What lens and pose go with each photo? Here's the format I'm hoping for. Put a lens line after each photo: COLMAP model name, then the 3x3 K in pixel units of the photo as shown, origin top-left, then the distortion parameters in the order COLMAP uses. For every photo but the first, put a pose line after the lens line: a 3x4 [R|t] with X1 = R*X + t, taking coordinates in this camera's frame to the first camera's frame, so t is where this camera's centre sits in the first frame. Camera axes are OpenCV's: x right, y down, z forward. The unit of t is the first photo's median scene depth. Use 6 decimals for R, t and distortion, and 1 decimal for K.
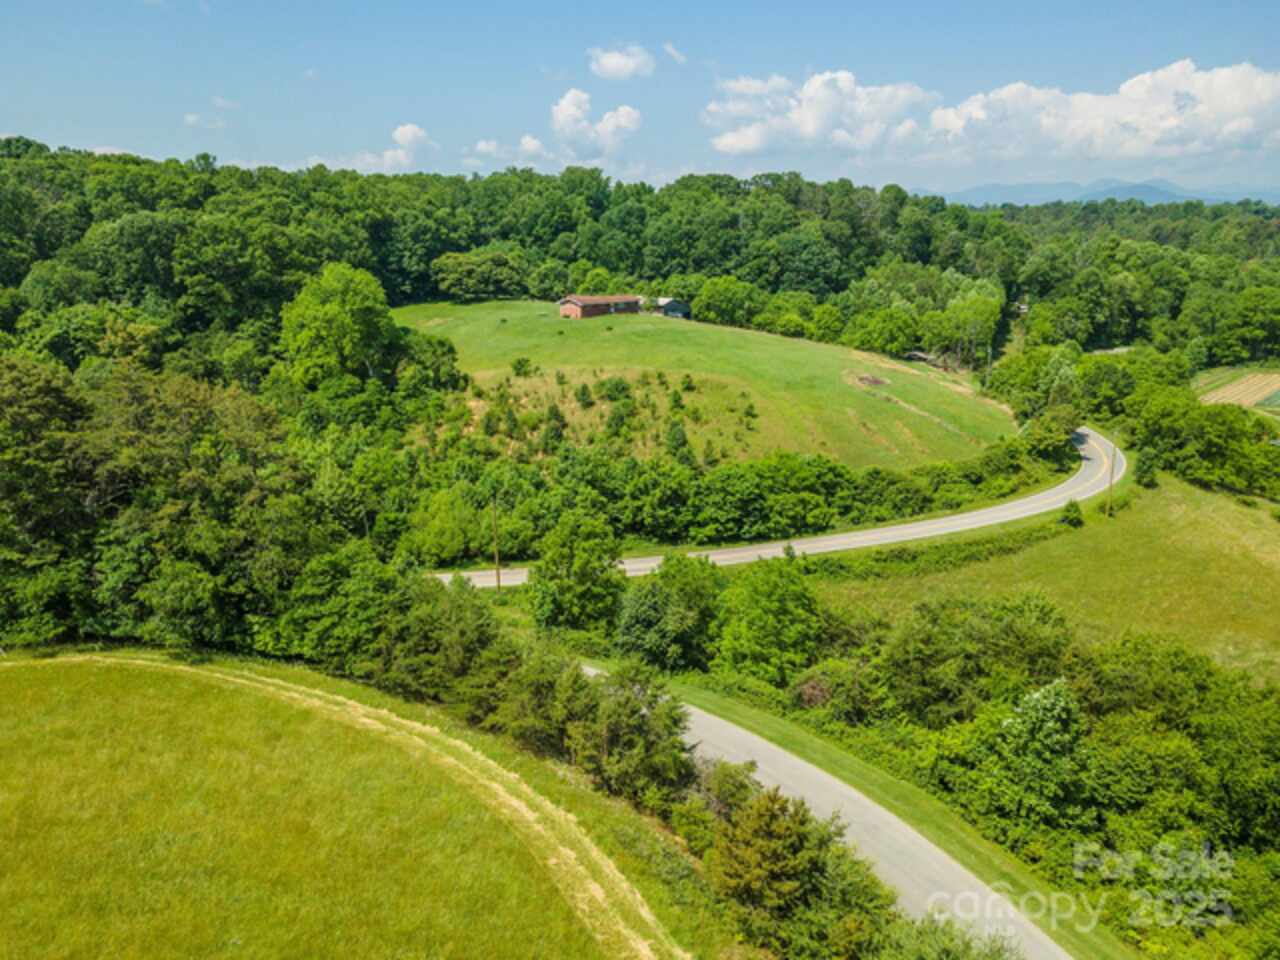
lens RADIAL K [[920.8, 0, 640.0], [0, 920.8, 480.0], [0, 0, 1]] dist [0.040885, 0.000385]
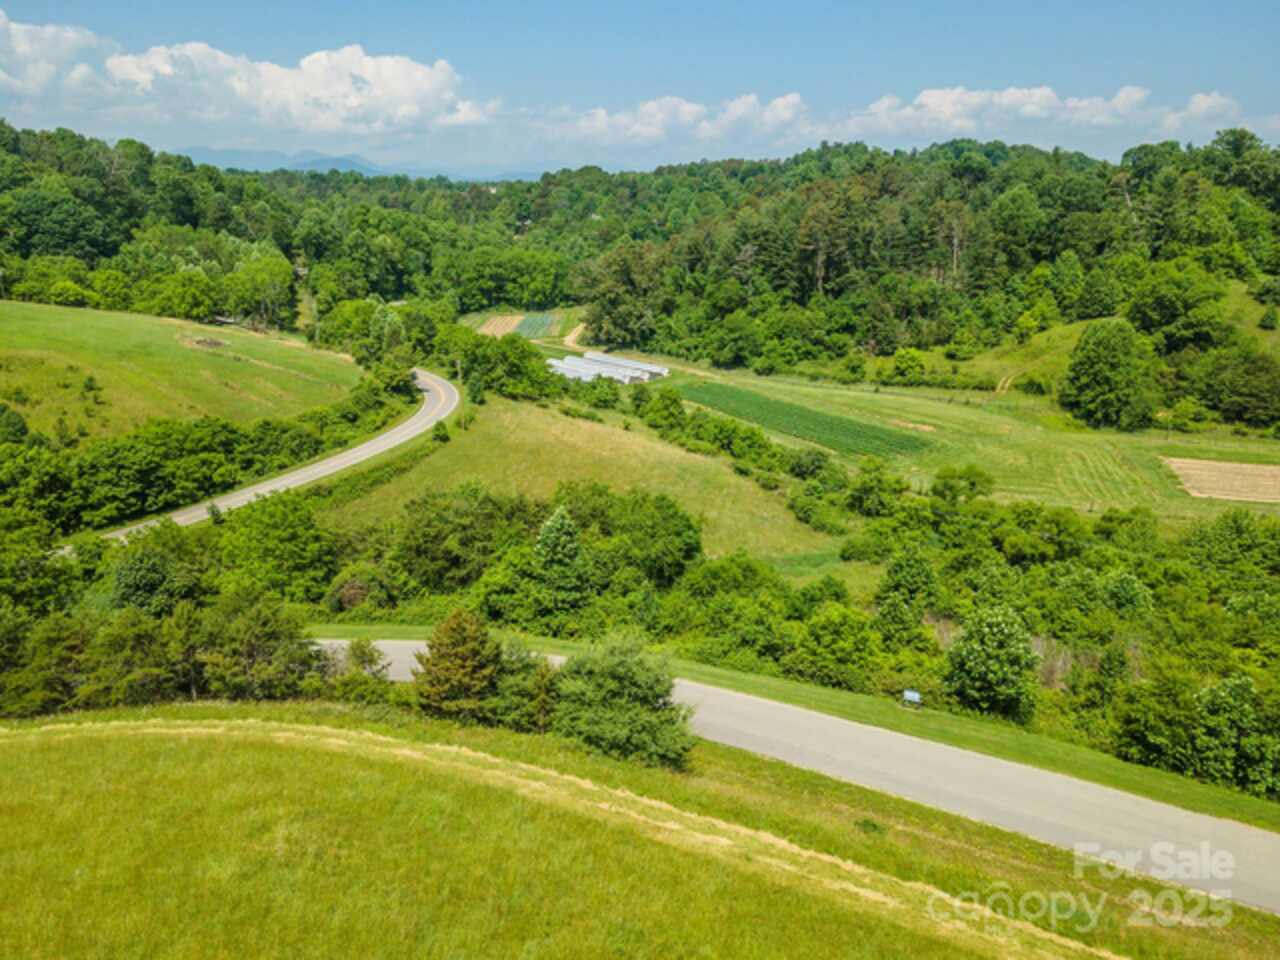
lens RADIAL K [[935.4, 0, 633.3], [0, 935.4, 485.5], [0, 0, 1]] dist [0.018475, 0.056214]
pose [[0.712169, -0.194267, 0.674592, -0.169996], [0.172561, 0.979908, 0.100018, 0.024438], [-0.680469, 0.045178, 0.731383, -0.043355]]
